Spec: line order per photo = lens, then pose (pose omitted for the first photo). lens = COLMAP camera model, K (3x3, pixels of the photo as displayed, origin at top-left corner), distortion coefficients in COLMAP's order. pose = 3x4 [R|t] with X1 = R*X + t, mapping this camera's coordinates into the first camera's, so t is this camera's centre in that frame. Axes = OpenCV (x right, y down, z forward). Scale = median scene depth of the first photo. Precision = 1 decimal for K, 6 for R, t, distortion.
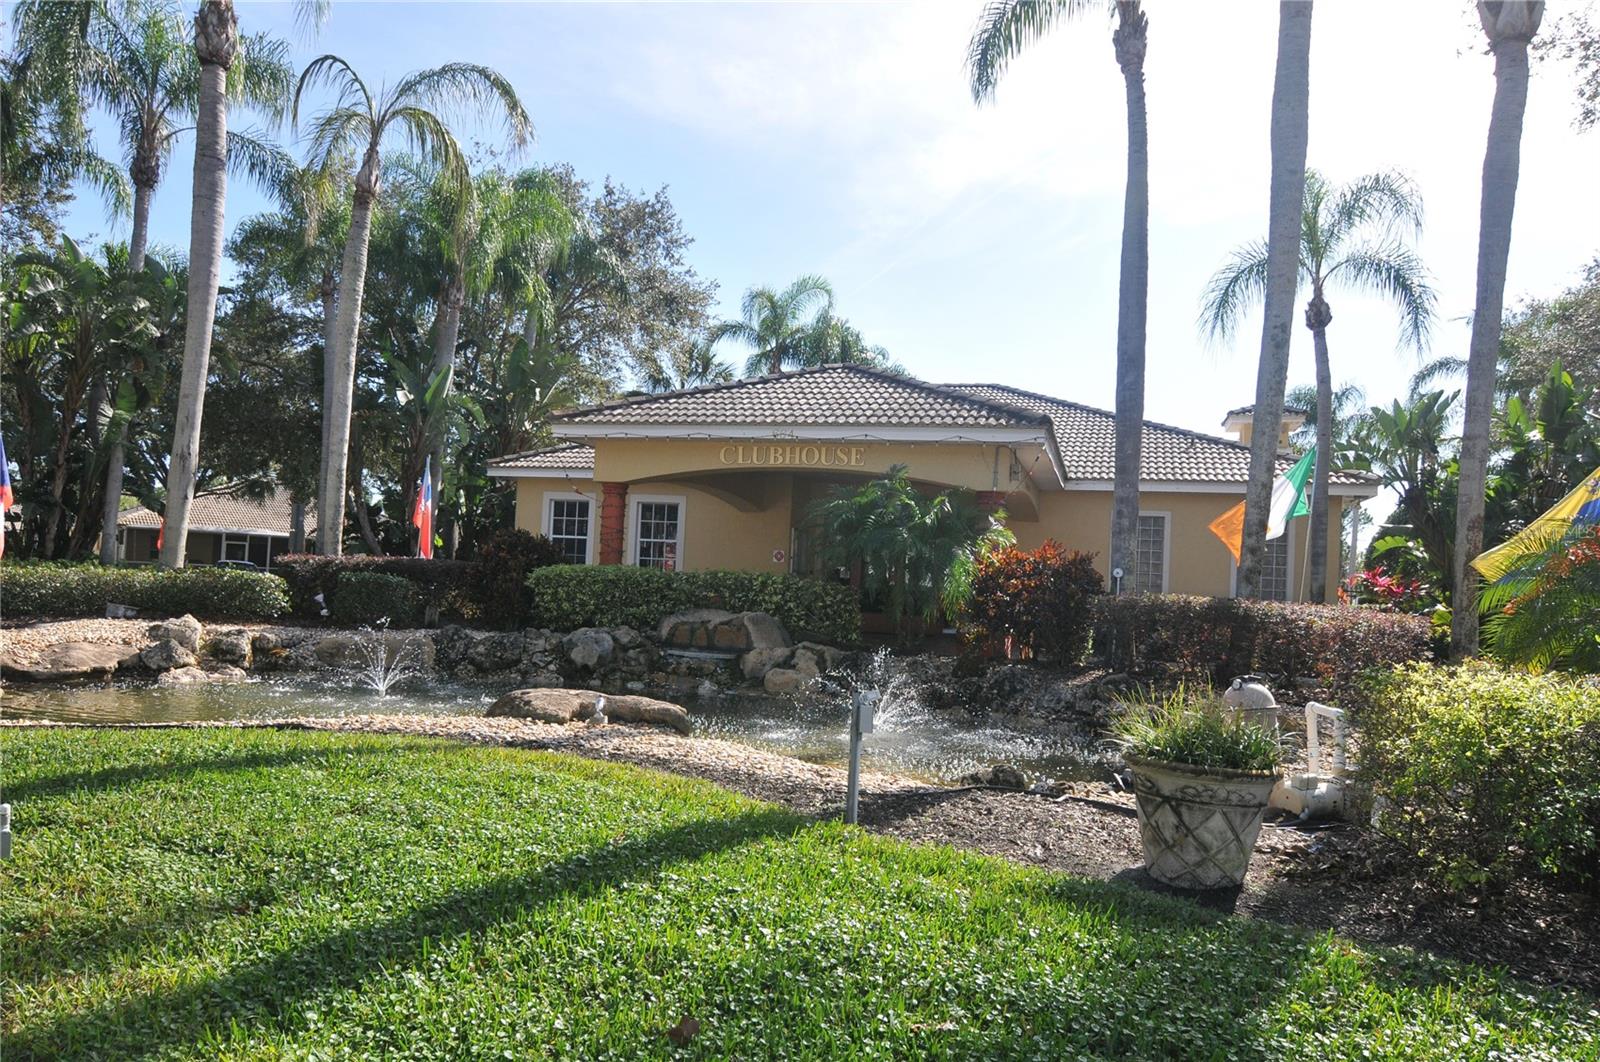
lens RADIAL K [[1101.7, 0, 798.5], [0, 1101.7, 531.7], [0, 0, 1]] dist [0.020704, -0.008188]
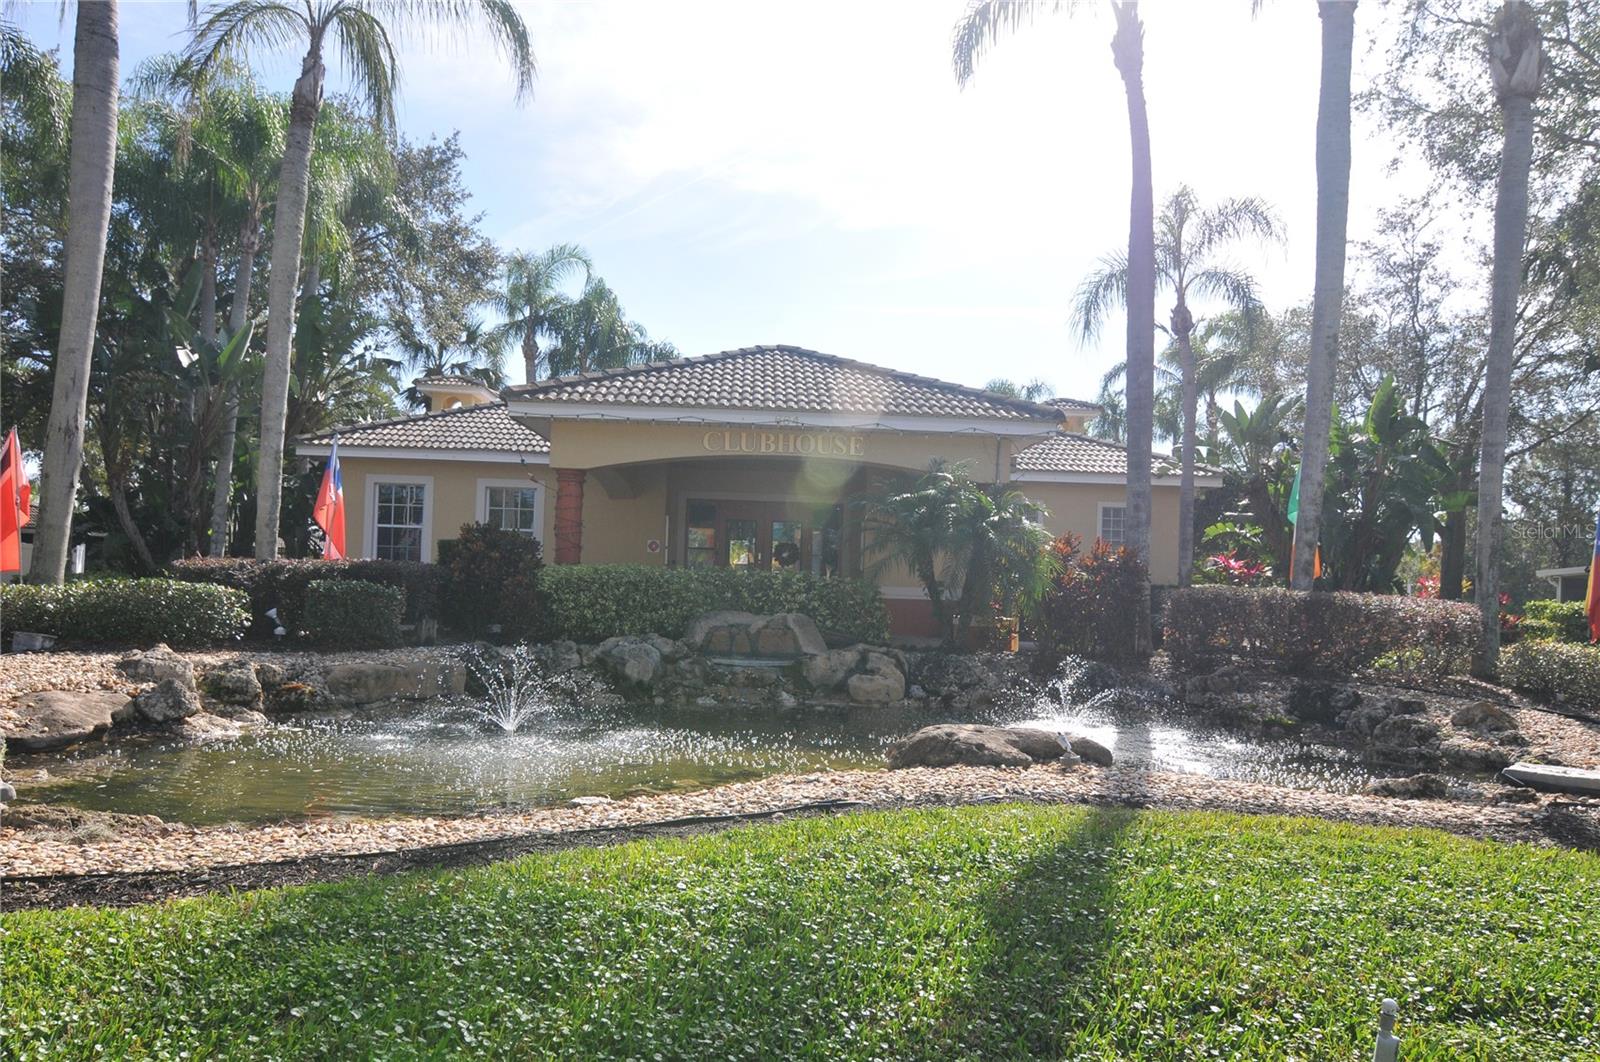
lens RADIAL K [[1101.7, 0, 799.5], [0, 1101.7, 522.4], [0, 0, 1]] dist [0.020704, -0.008188]
pose [[0.945056, -0.005204, 0.326866, -0.310288], [0.001233, 0.999923, 0.012356, -0.013788], [-0.326905, -0.011274, 0.944990, 0.113612]]
